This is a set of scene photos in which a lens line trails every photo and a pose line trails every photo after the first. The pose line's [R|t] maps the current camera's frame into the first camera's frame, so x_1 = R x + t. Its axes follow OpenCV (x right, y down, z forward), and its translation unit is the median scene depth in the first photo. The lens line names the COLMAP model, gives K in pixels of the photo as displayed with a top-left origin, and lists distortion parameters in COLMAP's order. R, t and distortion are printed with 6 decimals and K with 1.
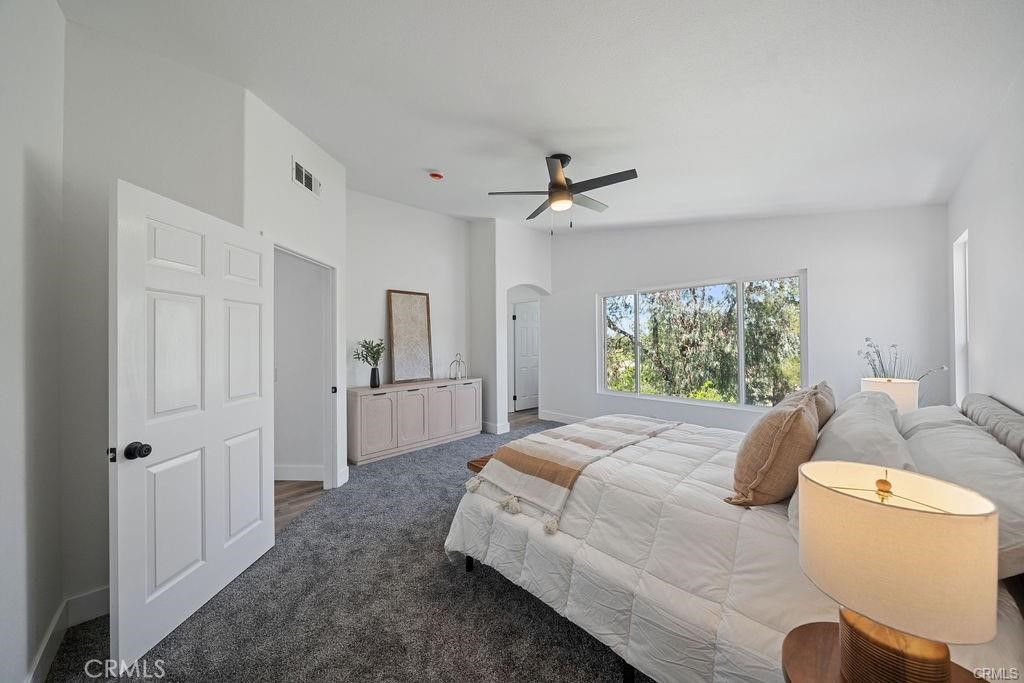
lens RADIAL K [[350.2, 0, 507.1], [0, 350.2, 339.0], [0, 0, 1]] dist [-0.005626, -0.000557]
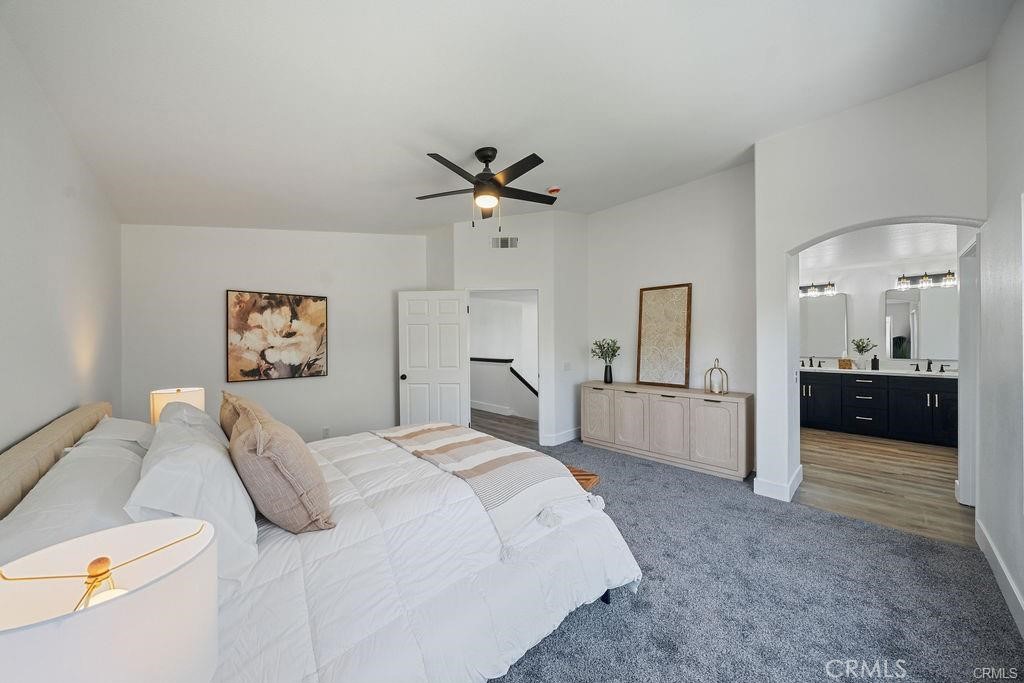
lens RADIAL K [[350.2, 0, 506.9], [0, 350.2, 342.1], [0, 0, 1]] dist [-0.005626, -0.000557]
pose [[-0.005461, 0.010095, -0.999934, 0.622614], [0.009038, 0.999909, 0.010045, -0.003604], [0.999944, -0.008983, -0.005551, 0.596380]]
